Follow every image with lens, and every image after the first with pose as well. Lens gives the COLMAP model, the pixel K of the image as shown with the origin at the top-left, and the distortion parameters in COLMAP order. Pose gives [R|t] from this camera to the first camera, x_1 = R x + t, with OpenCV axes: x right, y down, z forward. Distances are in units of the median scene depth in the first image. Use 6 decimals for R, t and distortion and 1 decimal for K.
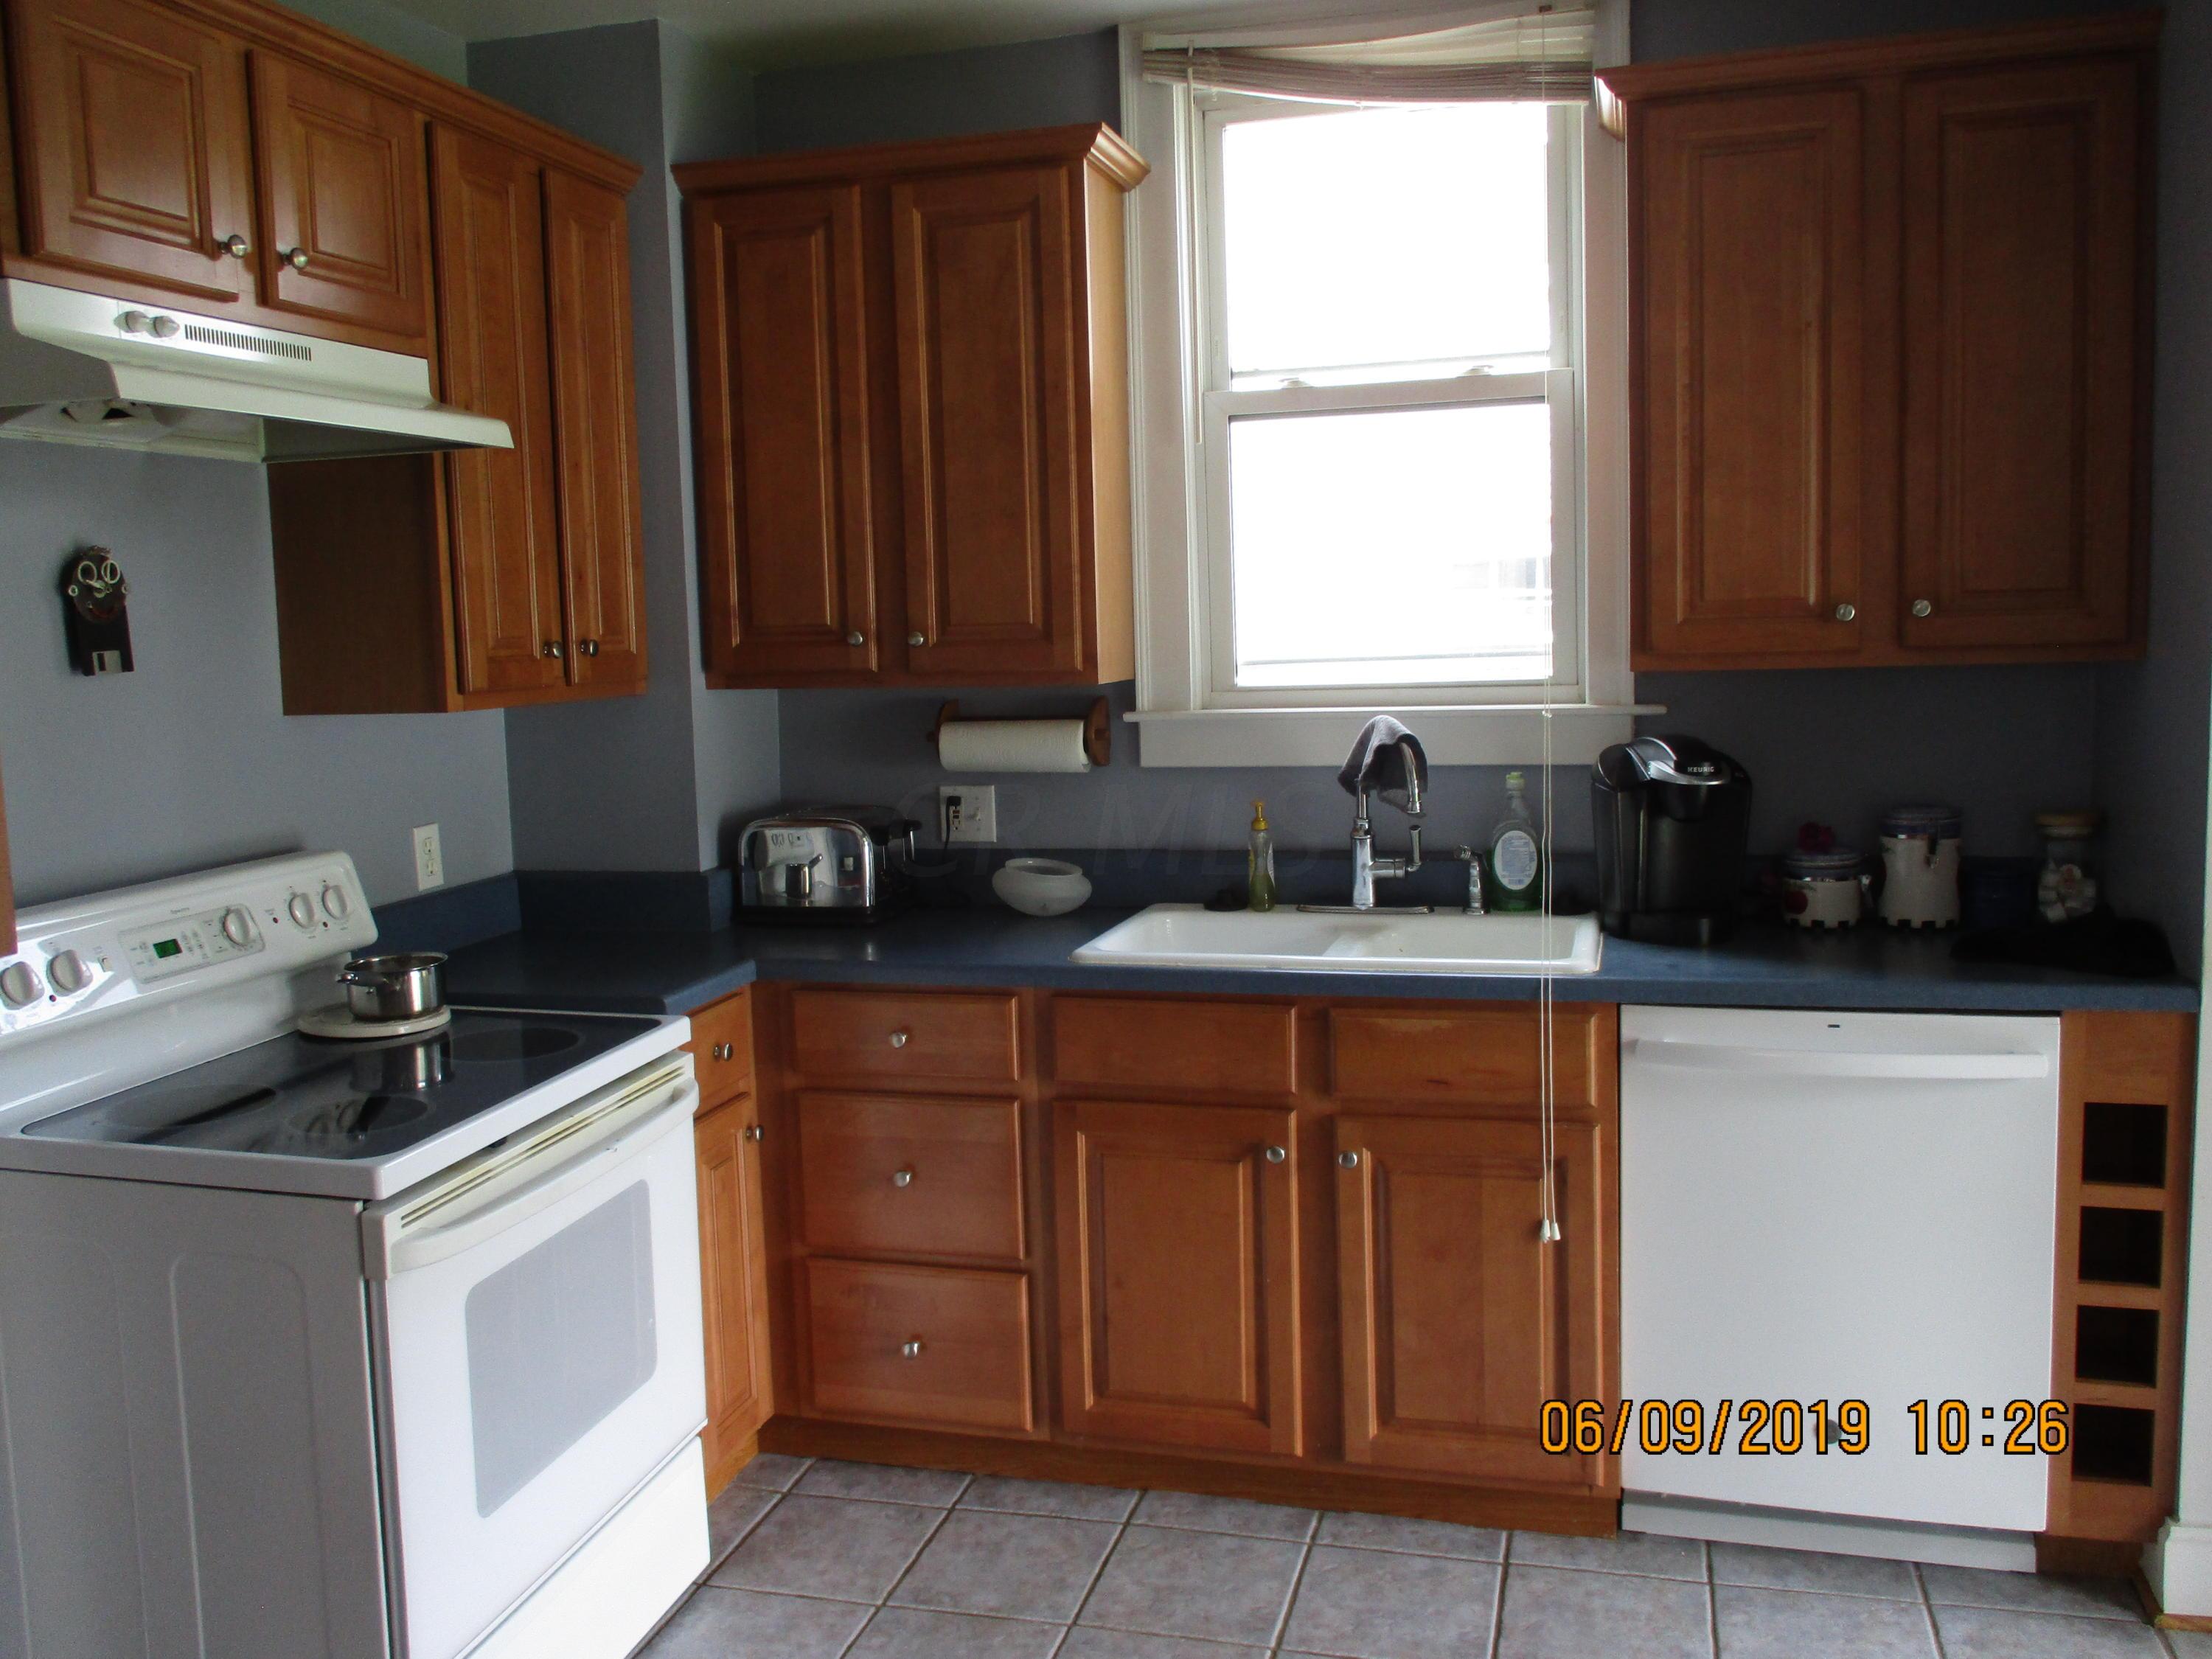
lens RADIAL K [[1848.1, 0, 1111.7], [0, 1848.1, 821.4], [0, 0, 1]] dist [-0.019533, 0.003933]
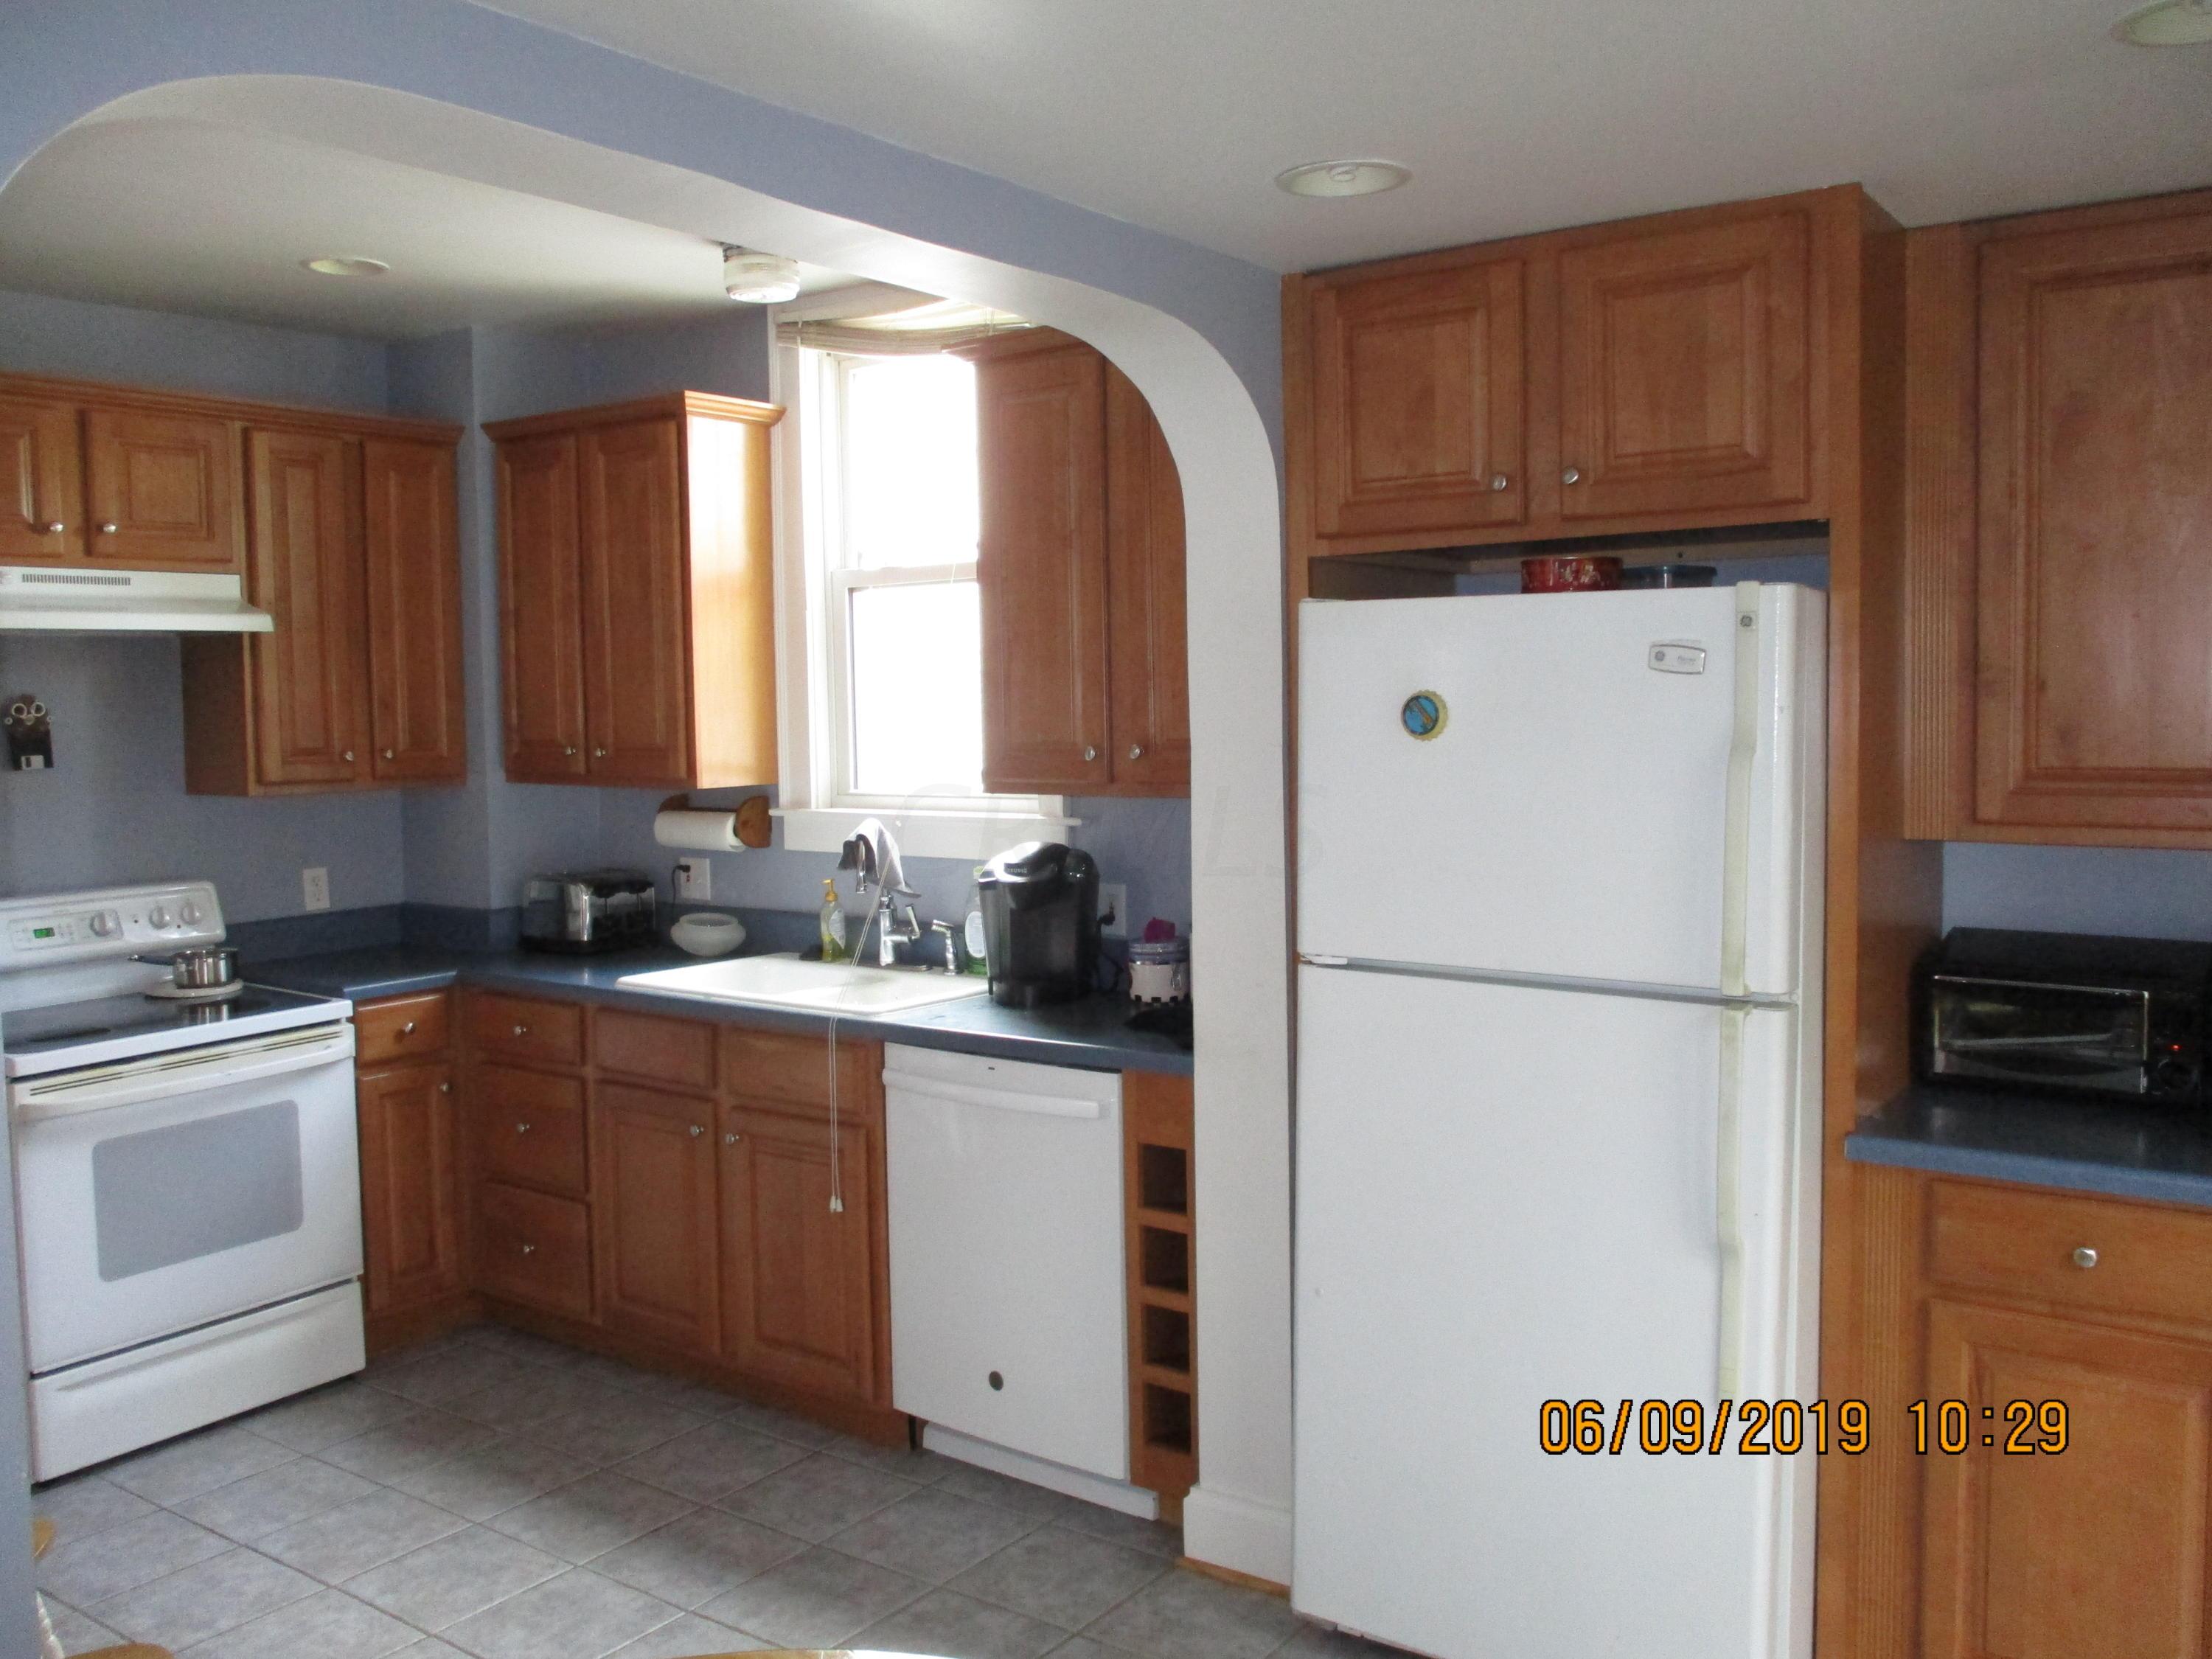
lens RADIAL K [[1848.1, 0, 1096.7], [0, 1848.1, 826.5], [0, 0, 1]] dist [-0.019533, 0.003933]
pose [[0.932161, 0.038434, -0.359998, 0.824206], [-0.049757, 0.998514, -0.022235, -0.032534], [0.358608, 0.038639, 0.932688, -0.191182]]
